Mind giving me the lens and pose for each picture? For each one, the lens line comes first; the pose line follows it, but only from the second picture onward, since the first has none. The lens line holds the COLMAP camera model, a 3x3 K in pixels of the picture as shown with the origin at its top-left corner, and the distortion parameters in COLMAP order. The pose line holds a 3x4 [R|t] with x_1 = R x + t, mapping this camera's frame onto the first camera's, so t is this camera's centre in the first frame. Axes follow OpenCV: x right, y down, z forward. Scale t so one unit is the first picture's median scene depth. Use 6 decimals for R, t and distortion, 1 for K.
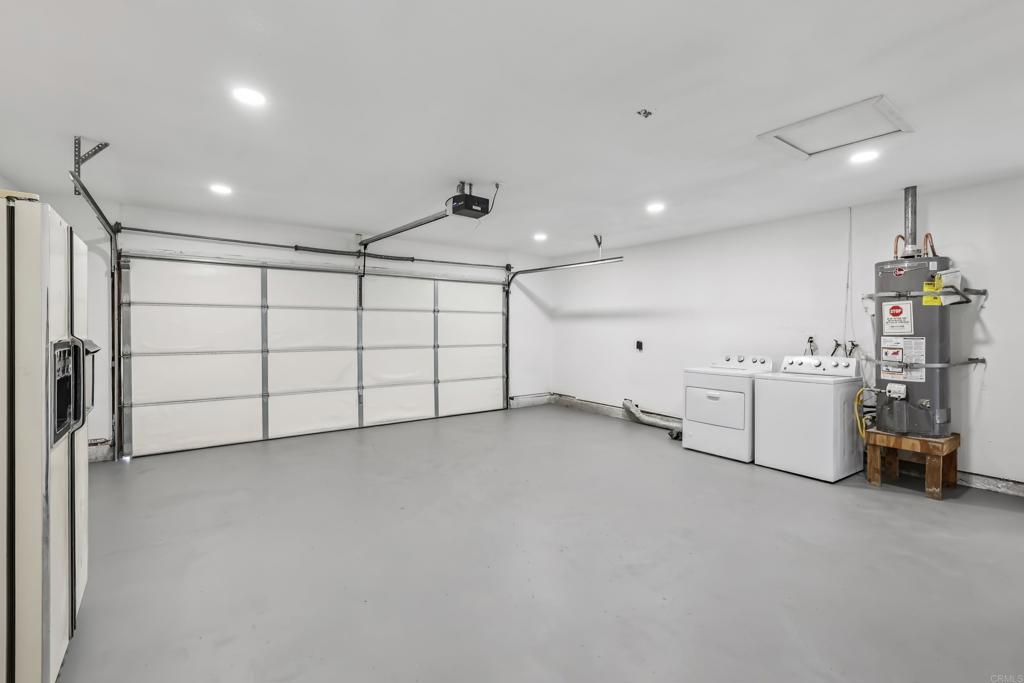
lens RADIAL K [[446.6, 0, 508.7], [0, 446.6, 338.8], [0, 0, 1]] dist [0.001406, -0.000729]
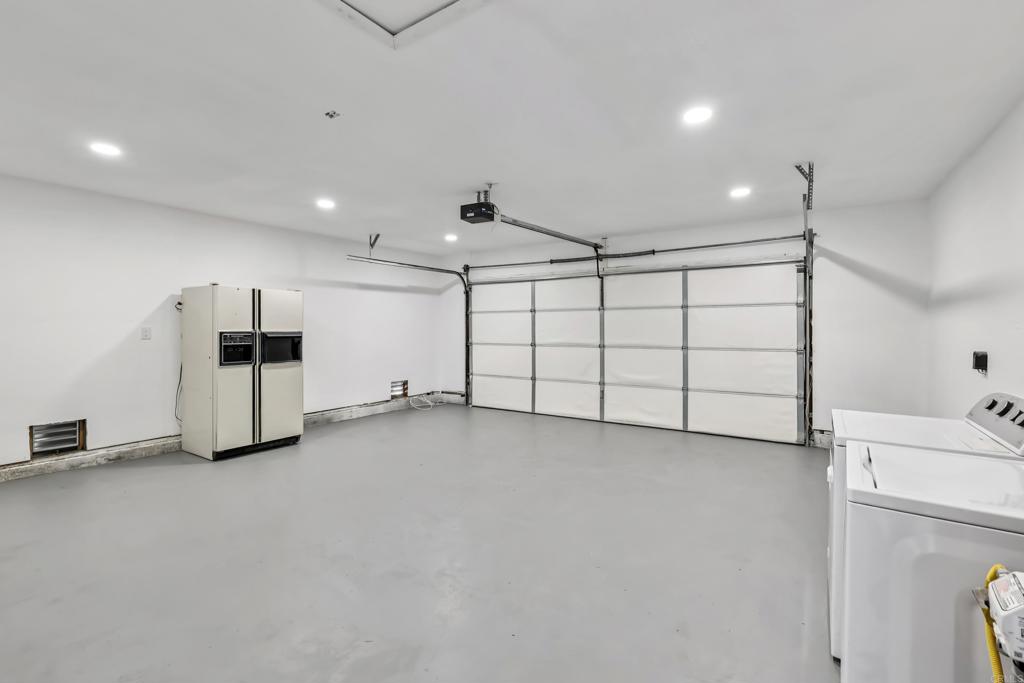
lens RADIAL K [[446.6, 0, 512.1], [0, 446.6, 333.3], [0, 0, 1]] dist [0.001406, -0.000729]
pose [[0.359825, 0.009515, -0.932971, 0.571970], [-0.016920, 0.999850, 0.003671, -0.009069], [0.932866, 0.014465, 0.359932, 0.421669]]
